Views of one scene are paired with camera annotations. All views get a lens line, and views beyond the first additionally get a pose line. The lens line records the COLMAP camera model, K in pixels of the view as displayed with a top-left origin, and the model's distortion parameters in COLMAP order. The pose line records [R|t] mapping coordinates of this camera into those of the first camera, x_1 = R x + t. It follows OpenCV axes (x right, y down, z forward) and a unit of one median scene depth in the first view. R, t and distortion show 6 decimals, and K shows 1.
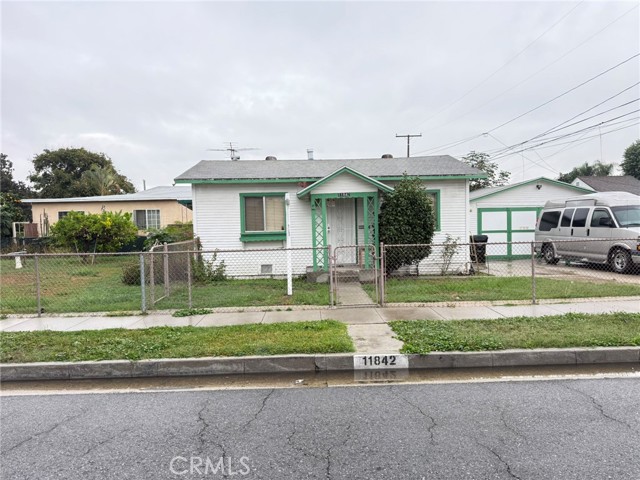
lens RADIAL K [[445.9, 0, 320.0], [0, 445.9, 240.0], [0, 0, 1]] dist [0.090273, -0.117161]
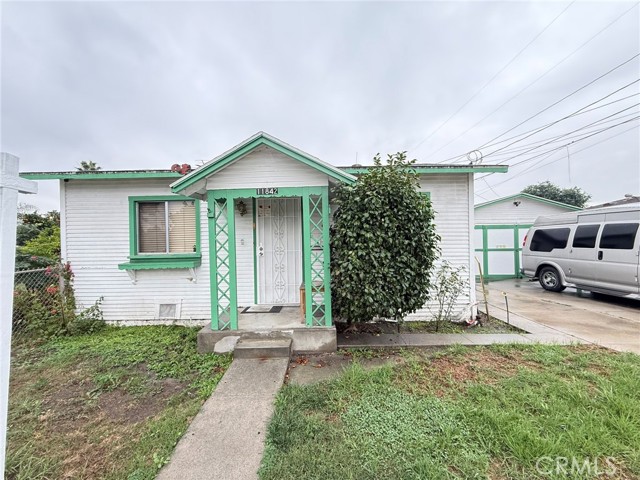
lens RADIAL K [[256.7, 0, 320.0], [0, 256.7, 240.0], [0, 0, 1]] dist [-0.000245, -0.000017]
pose [[0.999670, 0.005134, -0.025170, 0.129805], [-0.005966, 0.999434, -0.033115, -0.032144], [0.024986, 0.033255, 0.999135, 0.698922]]
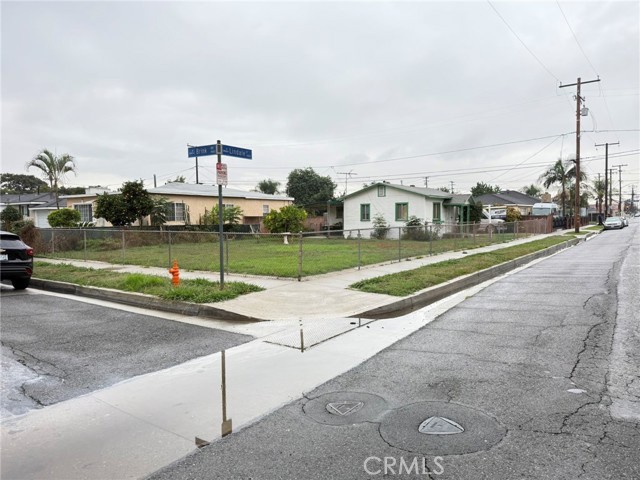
lens RADIAL K [[445.9, 0, 320.0], [0, 445.9, 240.0], [0, 0, 1]] dist [0.090273, -0.117161]
pose [[0.599817, -0.023080, 0.799804, -2.647985], [0.025784, 0.999622, 0.009508, 0.058401], [-0.799722, 0.014919, 0.600185, 0.107205]]
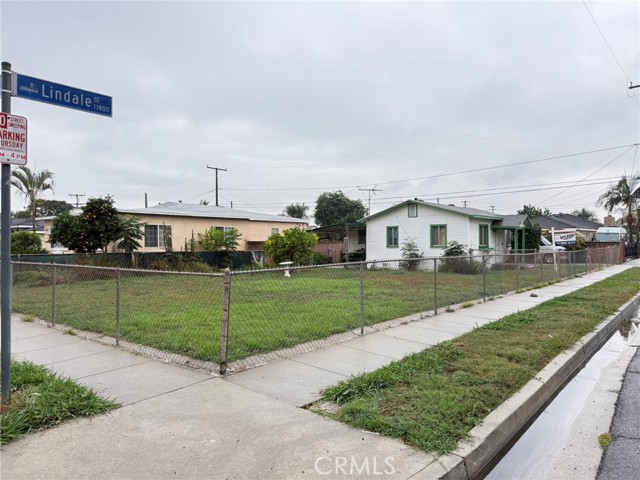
lens RADIAL K [[445.9, 0, 320.0], [0, 445.9, 240.0], [0, 0, 1]] dist [0.090273, -0.117161]
pose [[0.660753, 0.024684, 0.750197, -2.195241], [0.019758, 0.998541, -0.050257, 0.042678], [-0.750343, 0.048030, 0.659301, 0.330942]]
